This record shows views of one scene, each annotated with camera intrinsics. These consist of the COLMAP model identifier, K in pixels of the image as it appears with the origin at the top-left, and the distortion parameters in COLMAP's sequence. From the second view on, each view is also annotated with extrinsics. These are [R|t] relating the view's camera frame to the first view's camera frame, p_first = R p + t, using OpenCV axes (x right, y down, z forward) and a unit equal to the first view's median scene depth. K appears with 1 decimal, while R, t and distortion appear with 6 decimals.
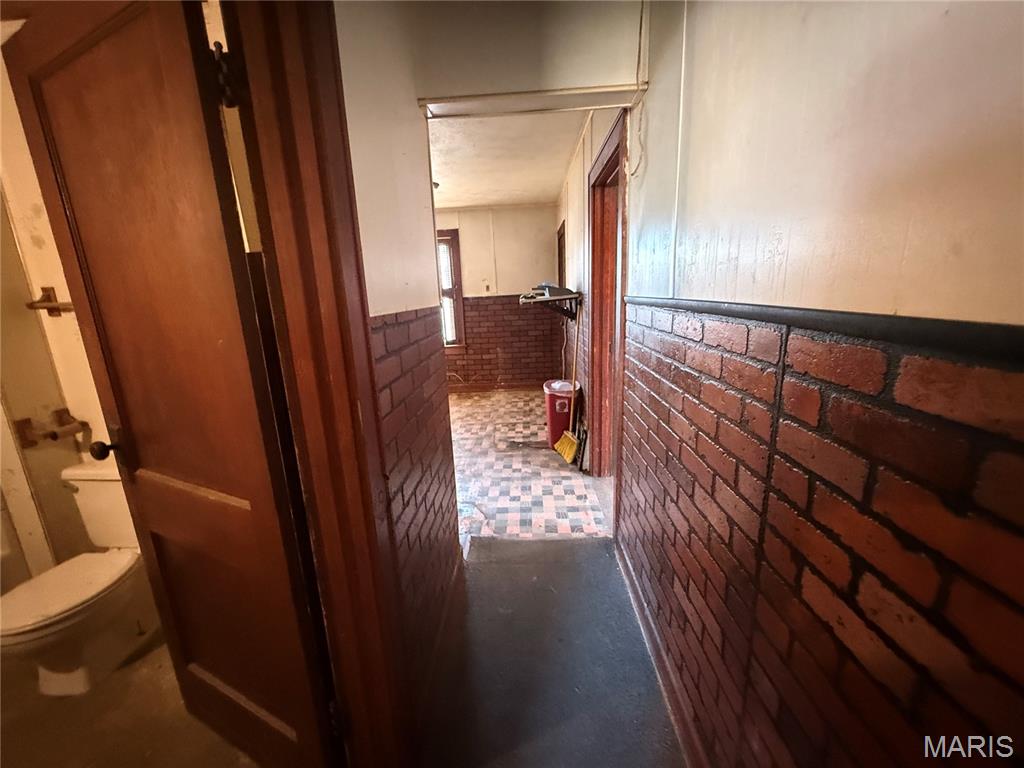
lens RADIAL K [[404.6, 0, 509.0], [0, 404.6, 381.9], [0, 0, 1]] dist [-0.001247, -0.000344]
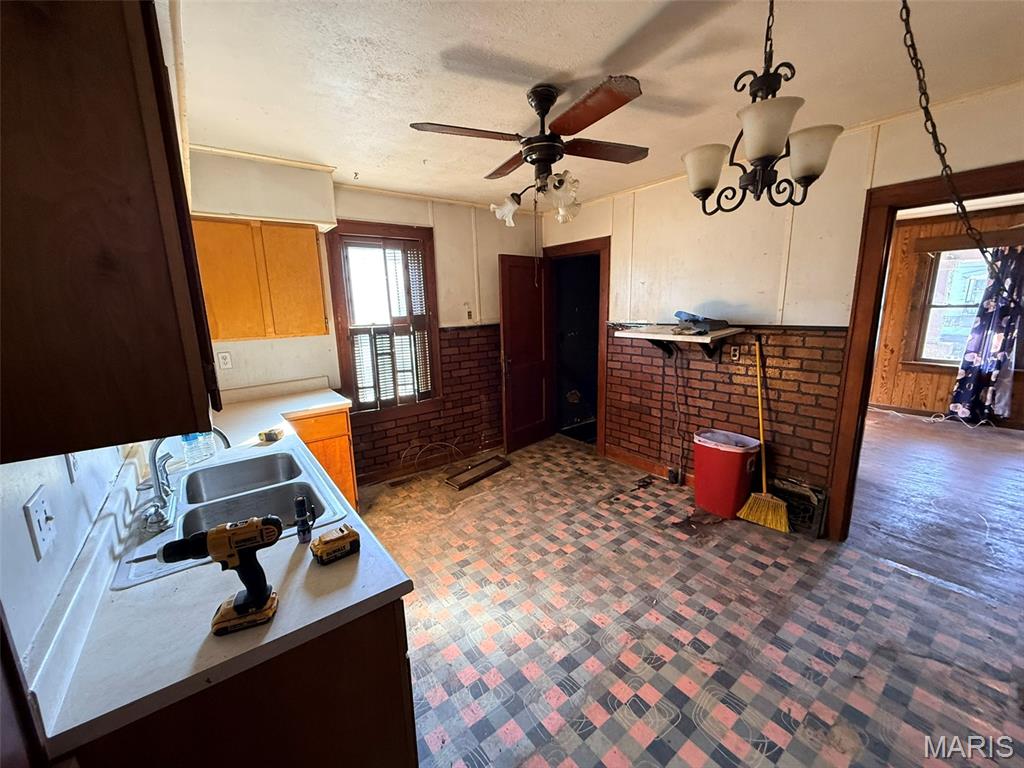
lens RADIAL K [[404.6, 0, 506.7], [0, 404.6, 382.3], [0, 0, 1]] dist [-0.001247, -0.000344]
pose [[0.777035, -0.099619, 0.621524, -0.569975], [0.128445, 0.991715, -0.001629, -0.127773], [-0.616213, 0.081098, 0.783393, 0.502549]]
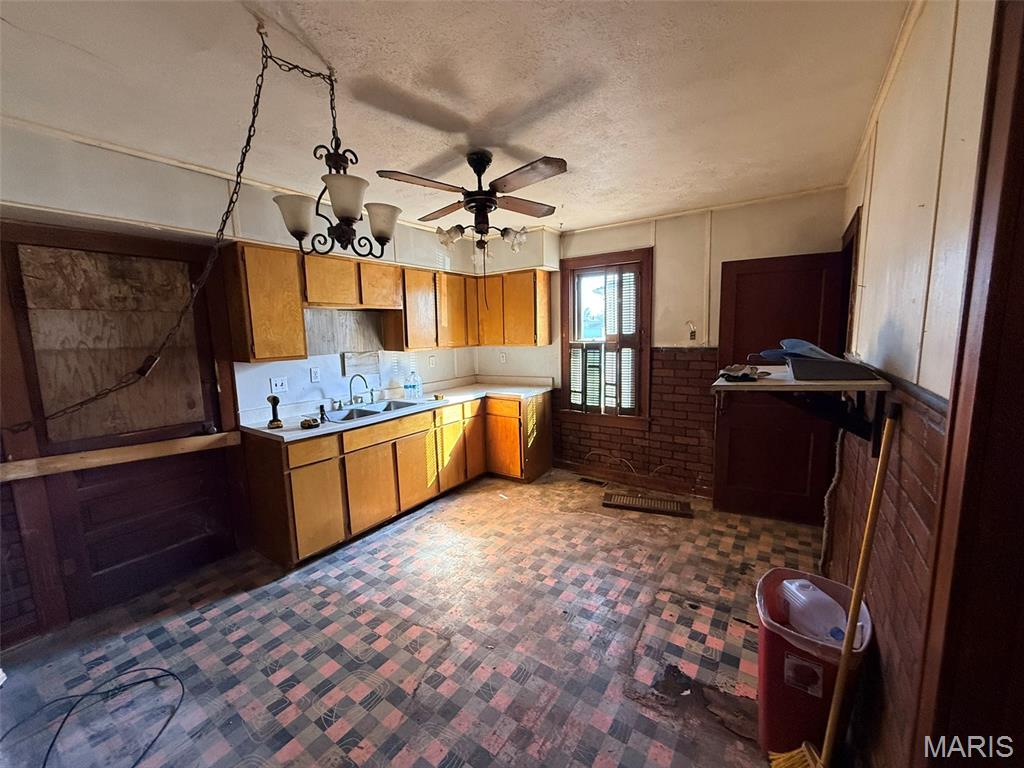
lens RADIAL K [[404.6, 0, 510.4], [0, 404.6, 382.4], [0, 0, 1]] dist [-0.001247, -0.000344]
pose [[0.844628, 0.091511, -0.527475, 0.057651], [-0.128304, 0.991169, -0.033490, -0.124285], [0.519752, 0.095964, 0.848910, 0.397795]]
